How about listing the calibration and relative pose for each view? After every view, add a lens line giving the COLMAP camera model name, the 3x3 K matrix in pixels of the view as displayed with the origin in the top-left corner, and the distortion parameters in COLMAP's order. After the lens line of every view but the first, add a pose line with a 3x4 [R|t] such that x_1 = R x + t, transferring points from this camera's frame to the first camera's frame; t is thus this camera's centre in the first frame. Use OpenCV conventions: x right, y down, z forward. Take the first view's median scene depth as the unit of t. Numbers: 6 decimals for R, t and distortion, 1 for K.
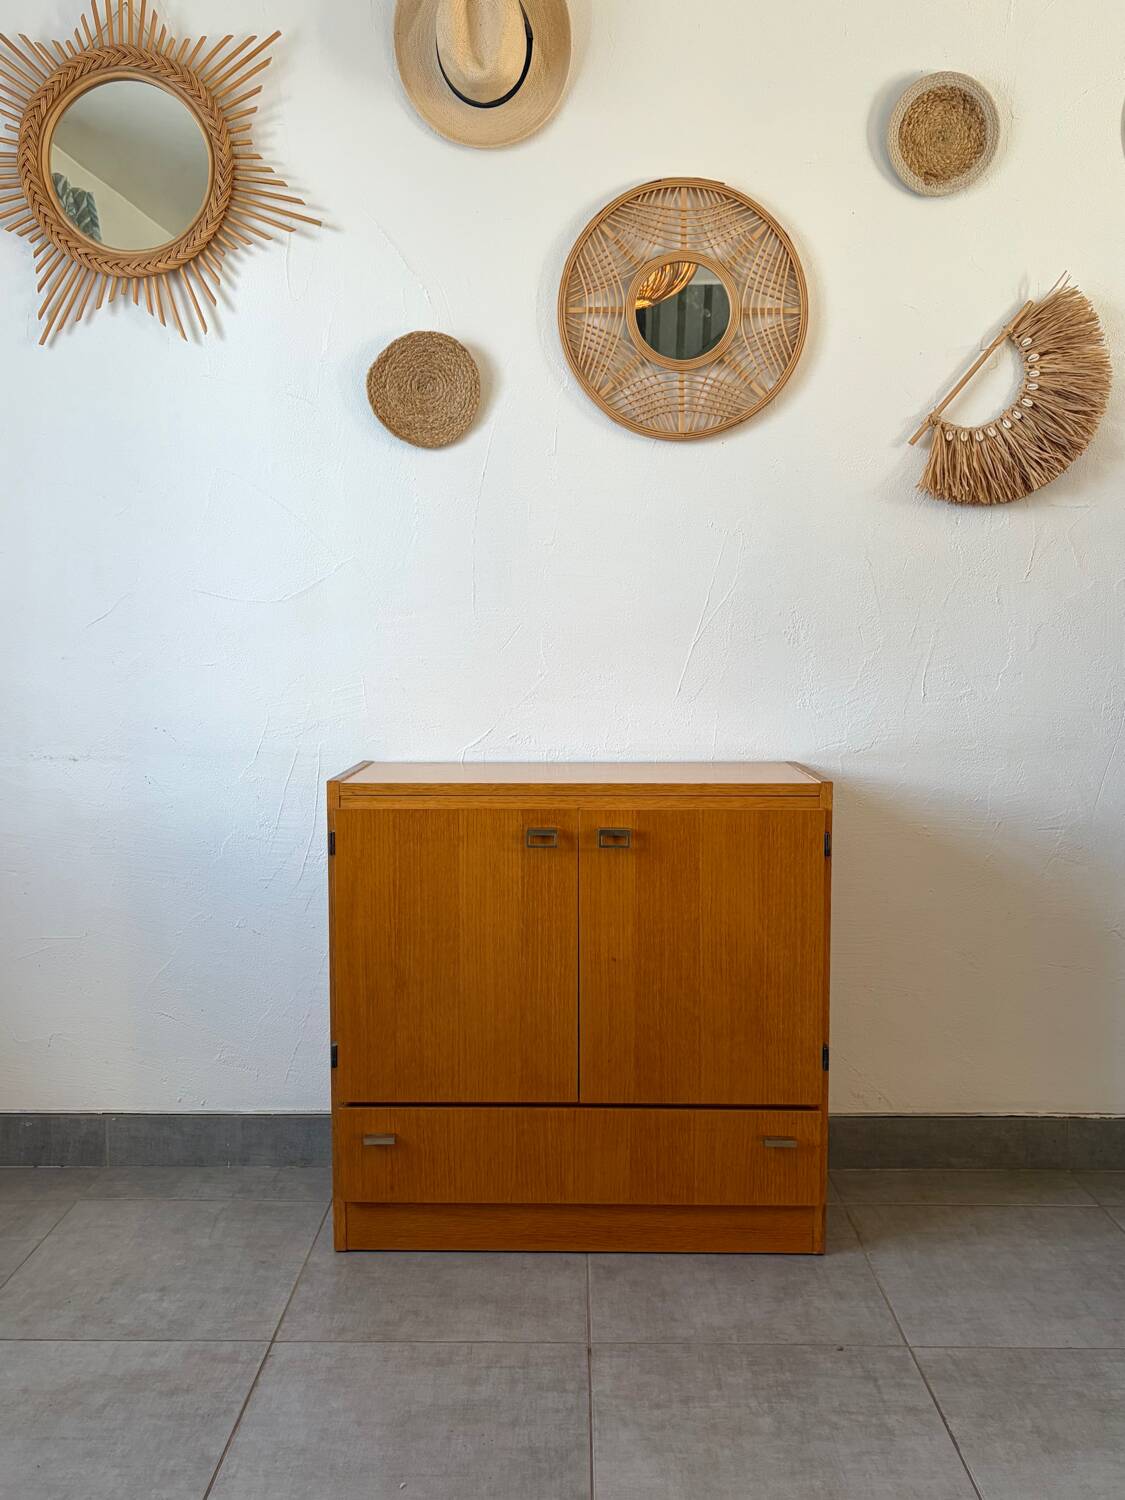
lens RADIAL K [[1294.2, 0, 558.0], [0, 1294.2, 749.0], [0, 0, 1]] dist [0.032227, -0.012434]
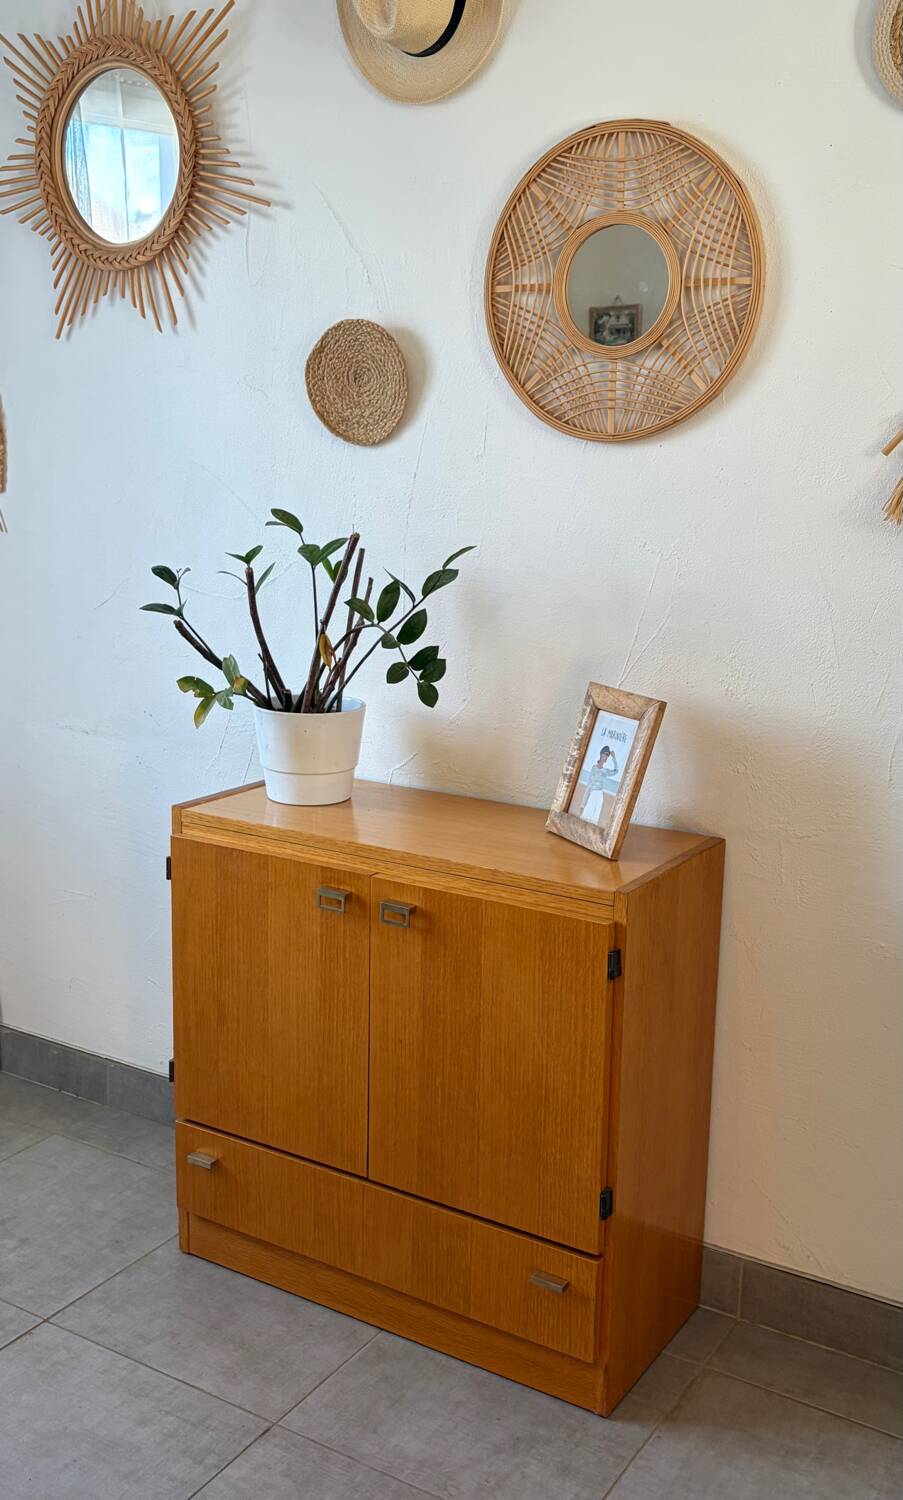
lens RADIAL K [[1498.2, 0, 443.7], [0, 1498.2, 743.7], [0, 0, 1]] dist [0.032800, 0.000000]
pose [[0.854623, 0.119533, -0.505303, 0.575417], [-0.063821, 0.989945, 0.126238, -0.180694], [0.515311, -0.075637, 0.853659, 0.119072]]
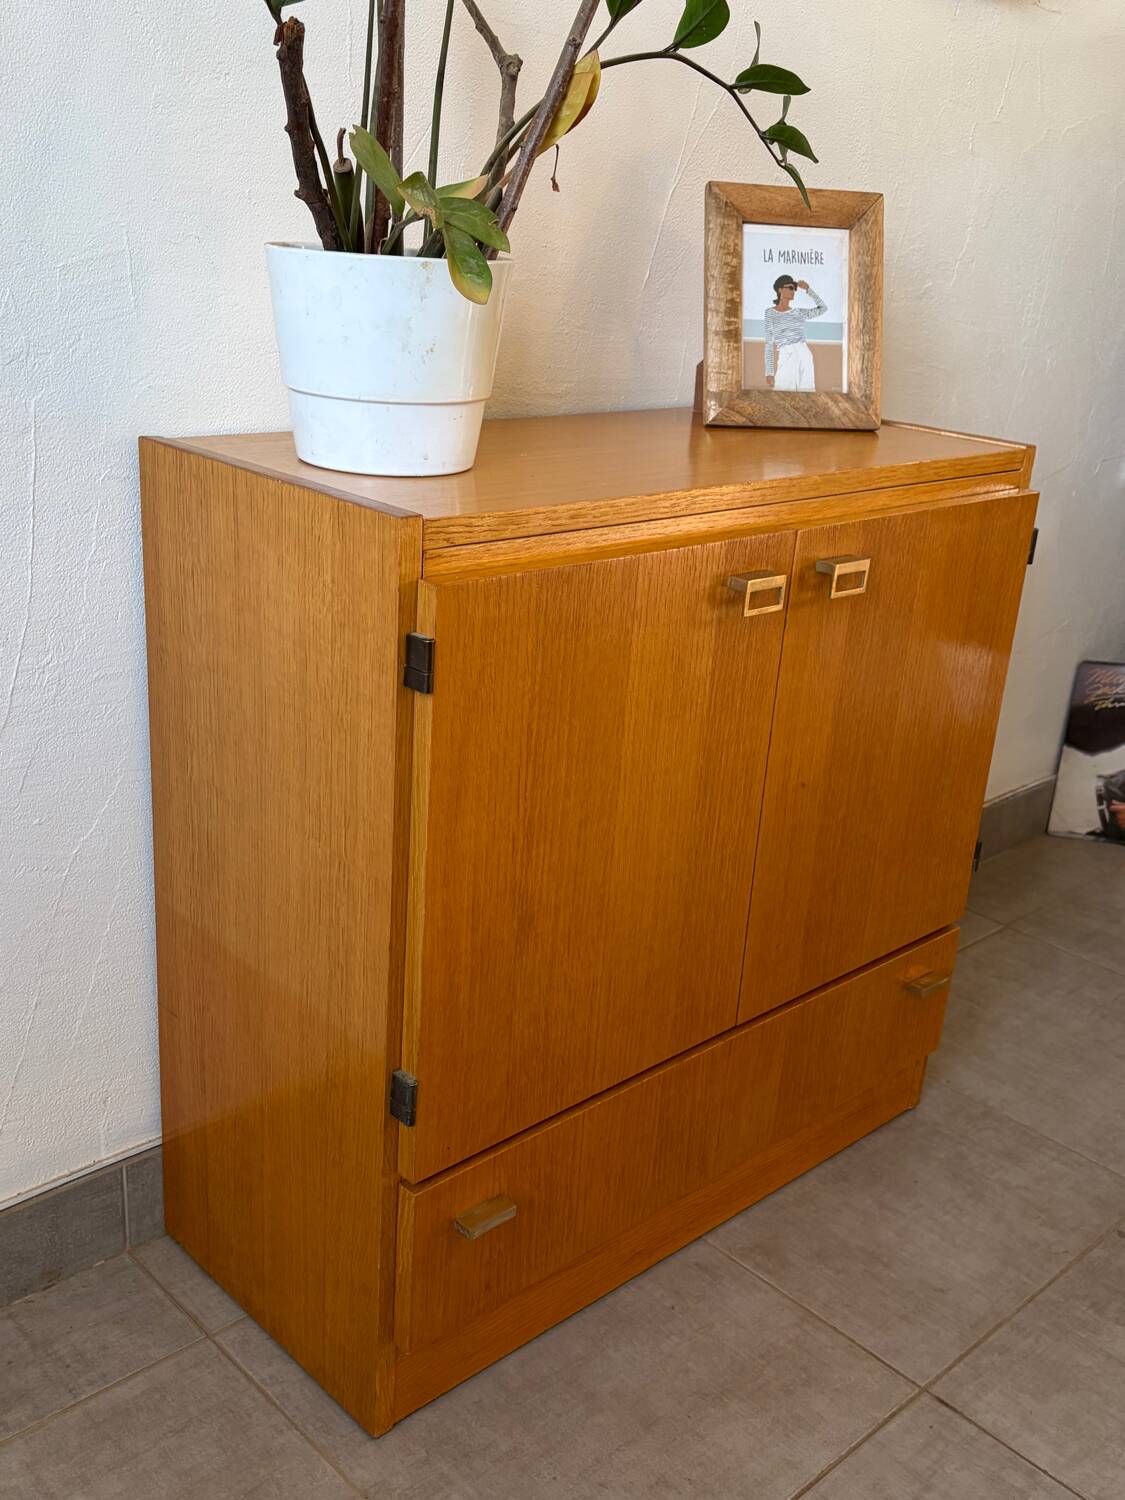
lens RADIAL K [[1496.7, 0, 555.6], [0, 1496.7, 763.0], [0, 0, 1]] dist [0.029631, 0.000000]
pose [[0.714245, -0.202217, 0.670046, -0.471159], [-0.004752, 0.955929, 0.293561, -0.040410], [-0.699880, -0.212858, 0.681806, 0.617646]]
